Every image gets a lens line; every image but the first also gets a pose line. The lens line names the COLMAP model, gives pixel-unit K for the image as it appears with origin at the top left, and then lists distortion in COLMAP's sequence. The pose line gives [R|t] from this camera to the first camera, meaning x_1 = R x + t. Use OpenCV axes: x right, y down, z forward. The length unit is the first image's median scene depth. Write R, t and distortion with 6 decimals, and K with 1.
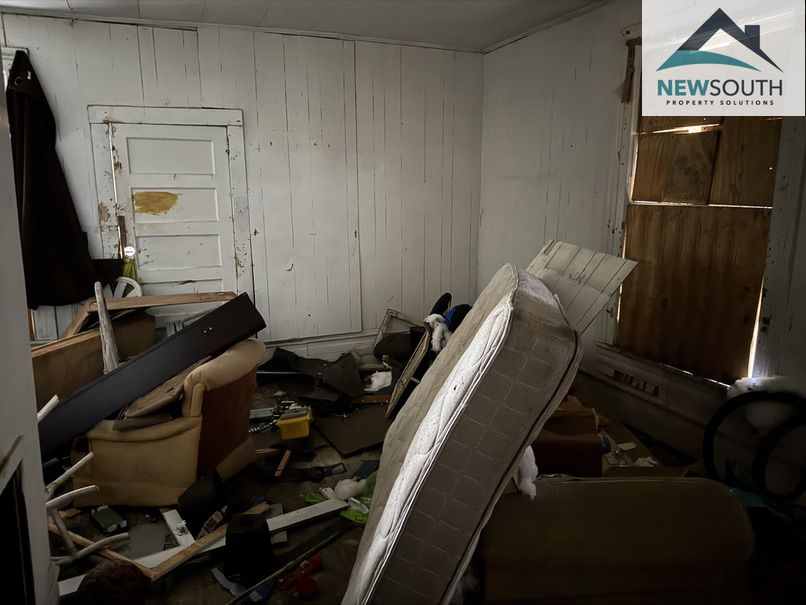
lens RADIAL K [[568.6, 0, 399.4], [0, 568.6, 300.2], [0, 0, 1]] dist [0.043200, -0.043386]
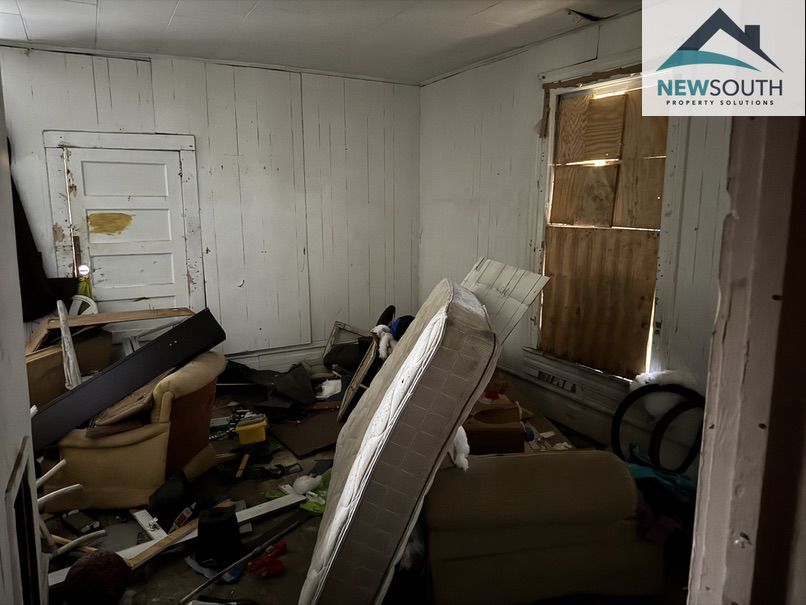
lens RADIAL K [[568.6, 0, 402.4], [0, 568.6, 303.9], [0, 0, 1]] dist [0.043200, -0.043386]
pose [[0.994087, -0.015388, 0.107488, -0.015946], [0.017154, 0.999732, -0.015528, 0.001630], [-0.107220, 0.017280, 0.994085, -0.116422]]
